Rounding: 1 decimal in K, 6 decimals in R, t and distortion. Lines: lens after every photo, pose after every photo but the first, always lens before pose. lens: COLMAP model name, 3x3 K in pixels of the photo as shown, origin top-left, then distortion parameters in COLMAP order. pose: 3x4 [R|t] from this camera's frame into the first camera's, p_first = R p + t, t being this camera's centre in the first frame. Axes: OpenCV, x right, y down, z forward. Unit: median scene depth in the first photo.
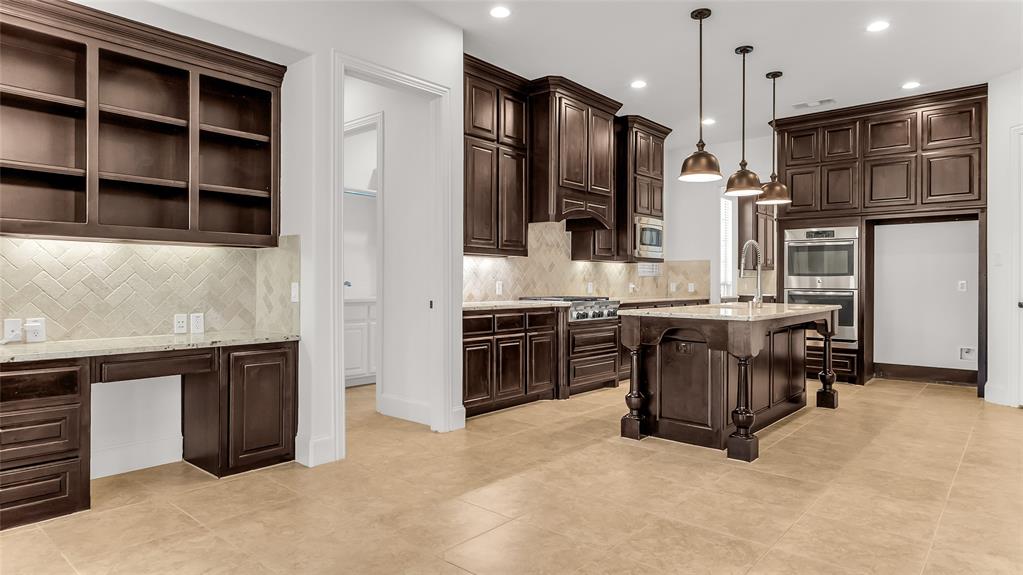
lens RADIAL K [[593.2, 0, 504.4], [0, 593.2, 284.8], [0, 0, 1]] dist [0.001945, -0.003086]
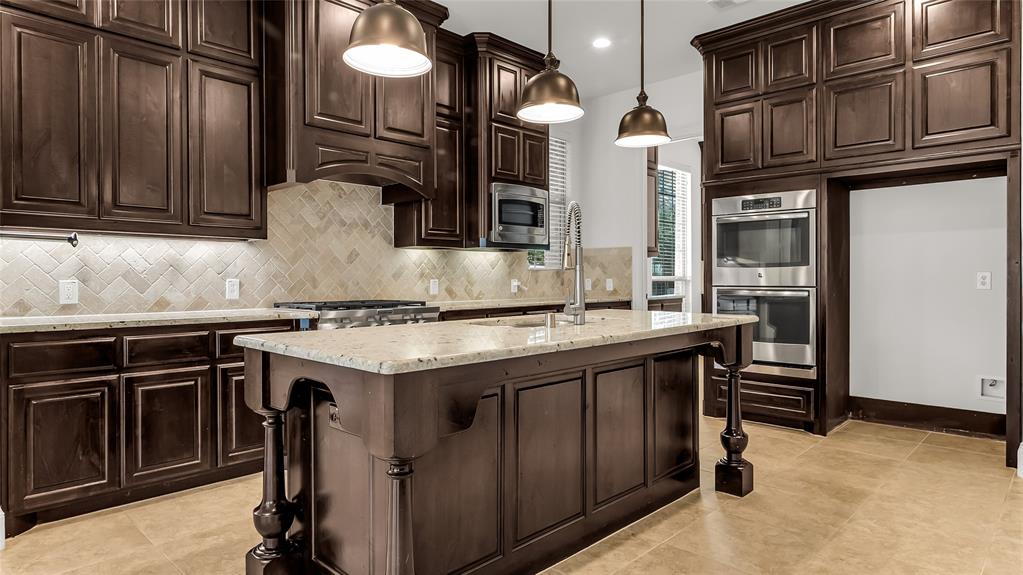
lens RADIAL K [[593.2, 0, 505.1], [0, 593.2, 285.3], [0, 0, 1]] dist [0.001945, -0.003086]
pose [[0.998774, -0.005752, -0.049173, 0.302283], [0.006102, 0.999957, 0.006955, -0.001157], [0.049131, -0.007246, 0.998766, 0.353564]]
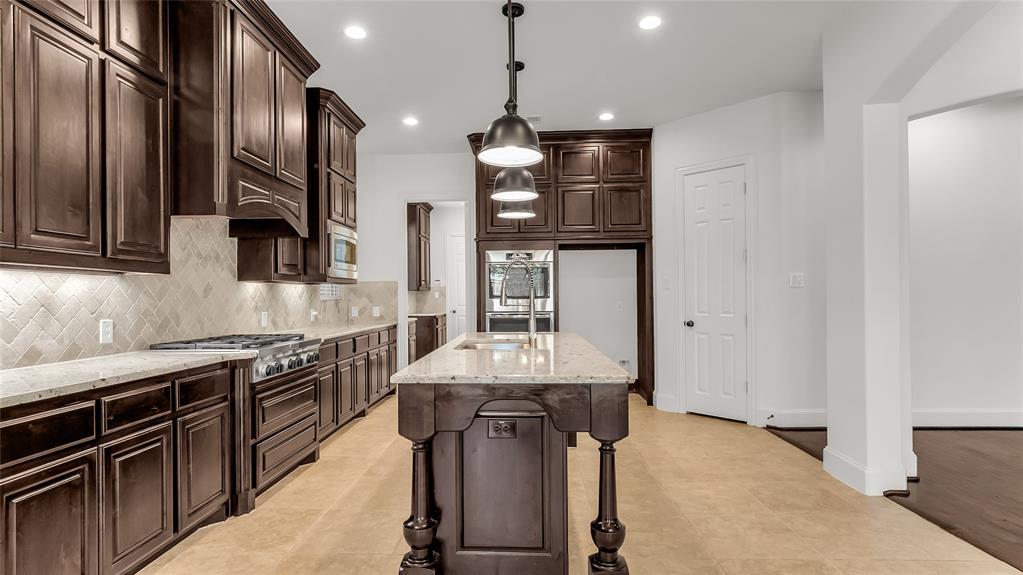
lens RADIAL K [[505.4, 0, 505.1], [0, 505.4, 293.6], [0, 0, 1]] dist [0.008704, -0.006572]
pose [[0.778521, -0.006690, 0.627583, -0.014386], [0.015557, 0.999842, -0.008640, -0.018289], [-0.627426, 0.016490, 0.778502, 0.392221]]
